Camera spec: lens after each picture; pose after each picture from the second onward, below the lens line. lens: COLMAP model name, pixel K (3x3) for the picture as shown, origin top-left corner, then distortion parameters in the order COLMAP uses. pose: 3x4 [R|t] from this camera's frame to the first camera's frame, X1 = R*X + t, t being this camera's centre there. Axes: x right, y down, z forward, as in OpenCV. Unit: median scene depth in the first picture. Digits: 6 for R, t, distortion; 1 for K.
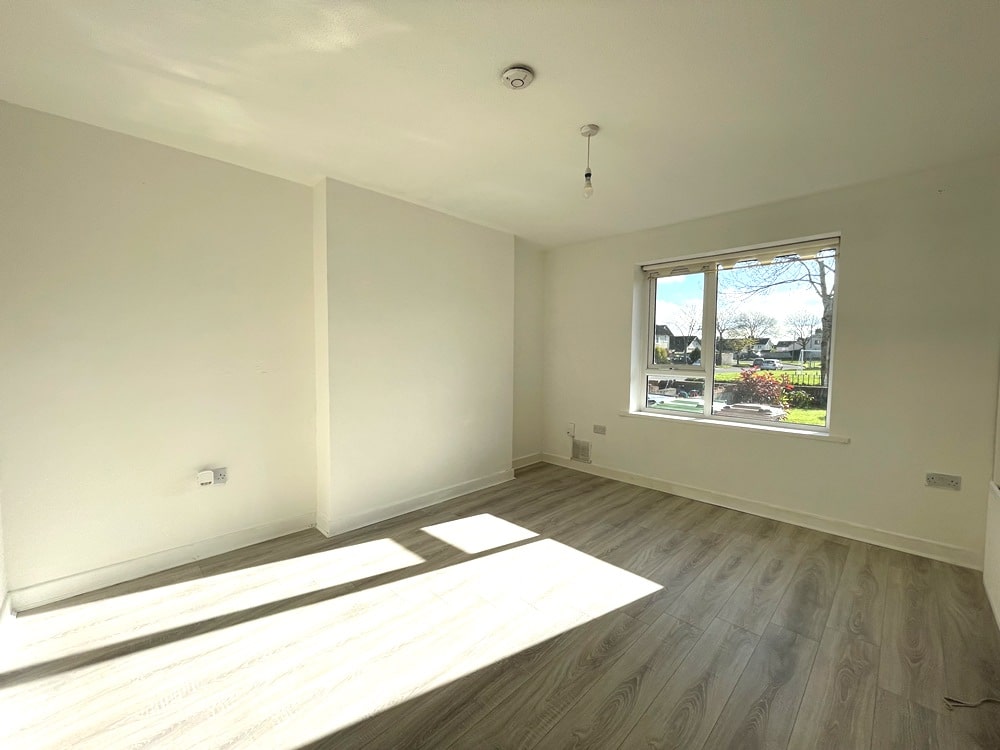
lens RADIAL K [[398.0, 0, 495.6], [0, 398.0, 350.3], [0, 0, 1]] dist [-0.000262, -0.000293]
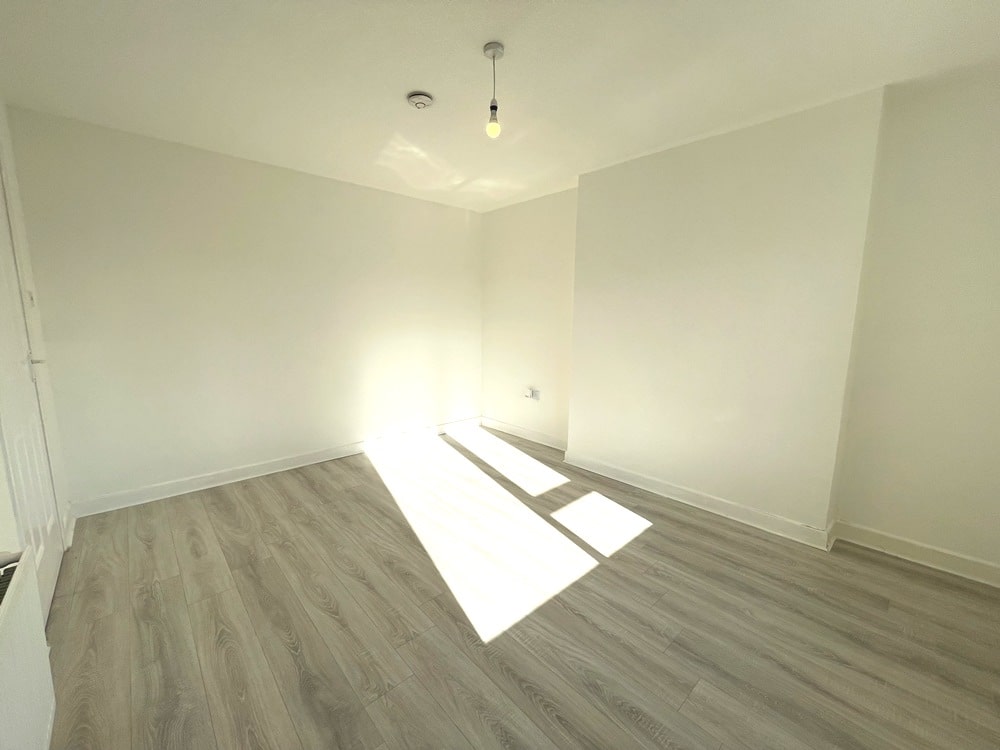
lens RADIAL K [[401.7, 0, 500.5], [0, 401.7, 373.5], [0, 0, 1]] dist [0.000356, -0.000004]
pose [[-0.020133, 0.134927, -0.990651, 0.794550], [-0.003926, 0.990834, 0.135031, 0.005891], [0.999790, 0.006608, -0.019419, 0.763606]]
